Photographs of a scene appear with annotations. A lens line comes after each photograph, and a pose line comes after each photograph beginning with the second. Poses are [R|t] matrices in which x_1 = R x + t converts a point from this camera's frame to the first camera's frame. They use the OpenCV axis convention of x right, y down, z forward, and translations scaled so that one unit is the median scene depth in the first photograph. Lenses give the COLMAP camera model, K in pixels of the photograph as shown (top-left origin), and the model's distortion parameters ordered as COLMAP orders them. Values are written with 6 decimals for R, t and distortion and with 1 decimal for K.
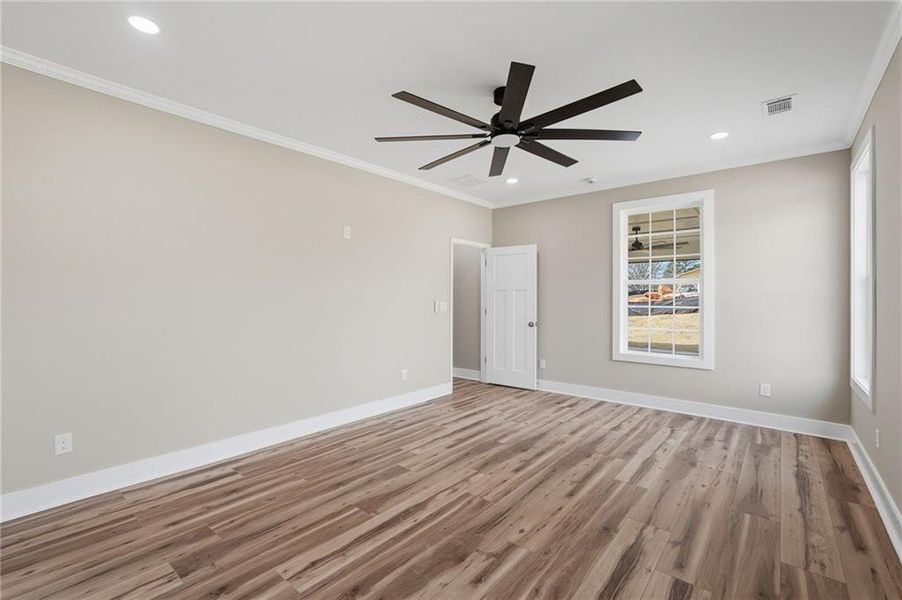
lens RADIAL K [[393.7, 0, 452.6], [0, 393.7, 302.2], [0, 0, 1]] dist [0.000794, 0.000708]
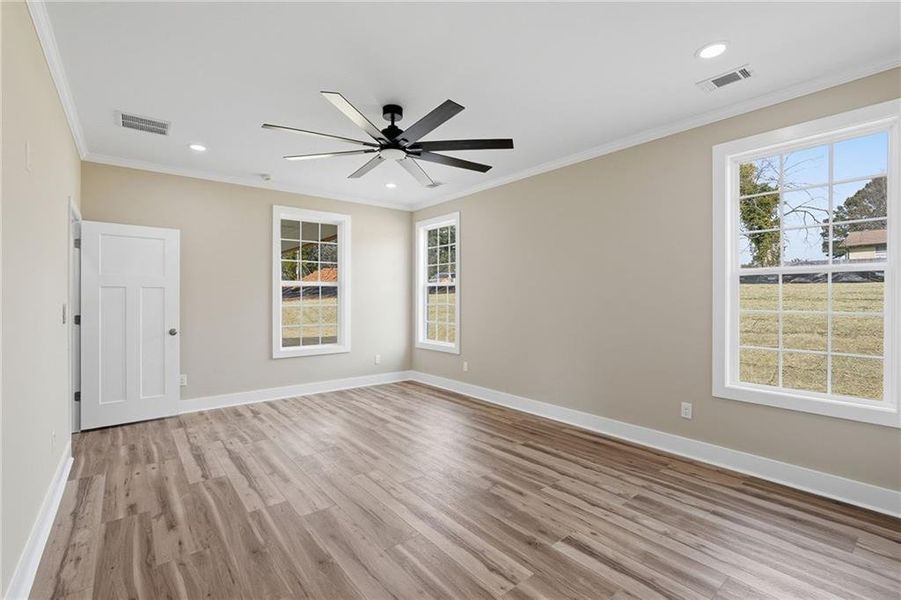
lens RADIAL K [[402.6, 0, 450.9], [0, 402.6, 296.6], [0, 0, 1]] dist [-0.008963, 0.001328]
pose [[0.196995, 0.003507, 0.980398, -0.723946], [0.010407, 0.999930, -0.005668, -0.002565], [-0.980349, 0.011320, 0.196945, 0.483939]]
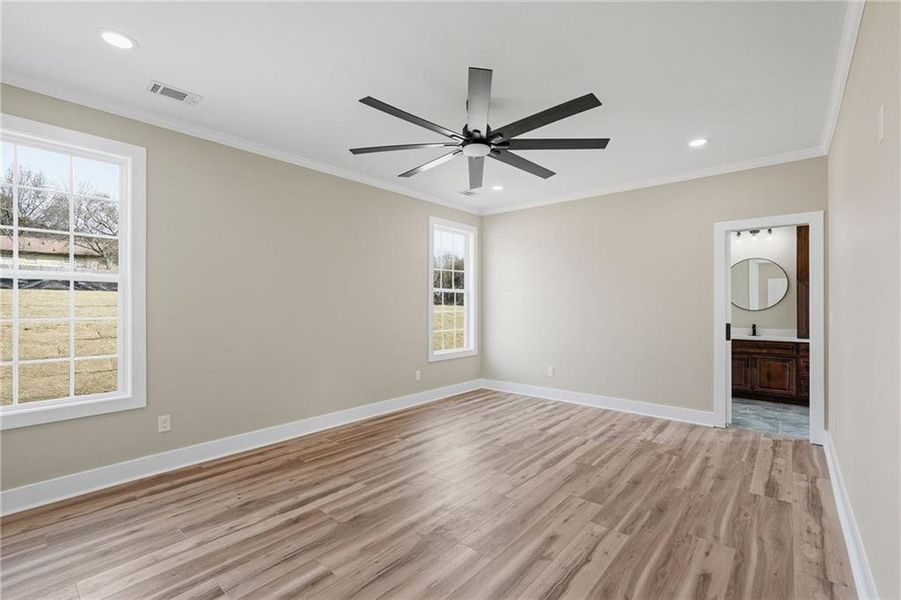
lens RADIAL K [[390.4, 0, 440.5], [0, 390.4, 304.7], [0, 0, 1]] dist [-0.010101, 0.000628]
pose [[-0.999025, -0.001807, 0.044103, 0.143324], [-0.001412, 0.999959, 0.008985, -0.016939], [-0.044117, 0.008914, -0.998987, 1.576844]]
